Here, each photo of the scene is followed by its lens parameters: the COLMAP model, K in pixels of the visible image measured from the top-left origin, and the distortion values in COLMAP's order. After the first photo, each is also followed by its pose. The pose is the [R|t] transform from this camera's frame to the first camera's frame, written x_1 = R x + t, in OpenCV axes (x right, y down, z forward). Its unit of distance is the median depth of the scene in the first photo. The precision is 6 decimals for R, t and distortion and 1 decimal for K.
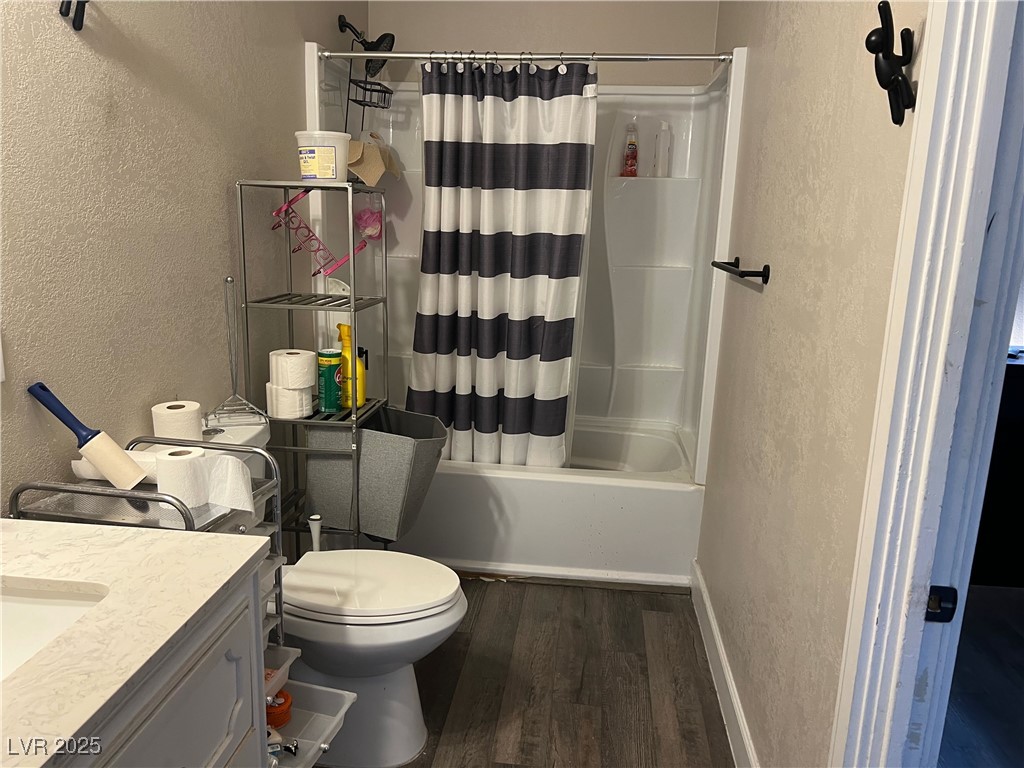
lens RADIAL K [[767.4, 0, 508.0], [0, 767.4, 388.3], [0, 0, 1]] dist [0.058586, -0.069827]
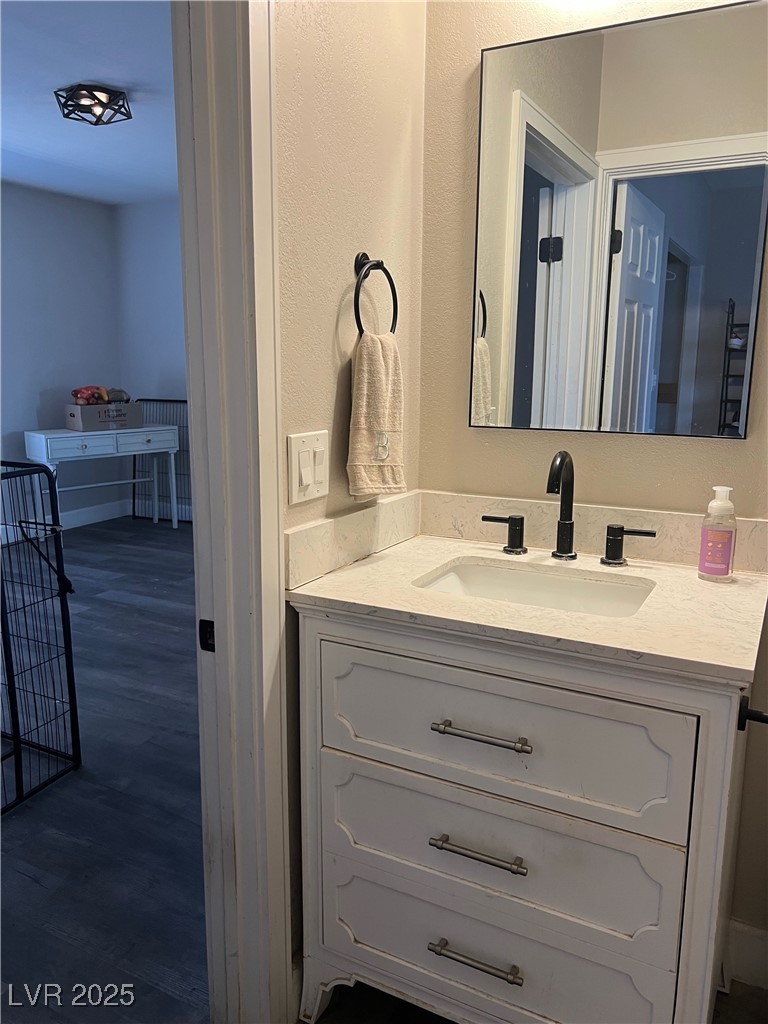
lens RADIAL K [[767.4, 0, 384.6], [0, 767.4, 511.4], [0, 0, 1]] dist [0.058586, -0.069827]
pose [[-0.368015, 0.146321, -0.918235, 0.294933], [-0.216853, 0.946802, 0.237784, -0.042448], [0.904179, 0.286630, -0.316707, 0.426843]]
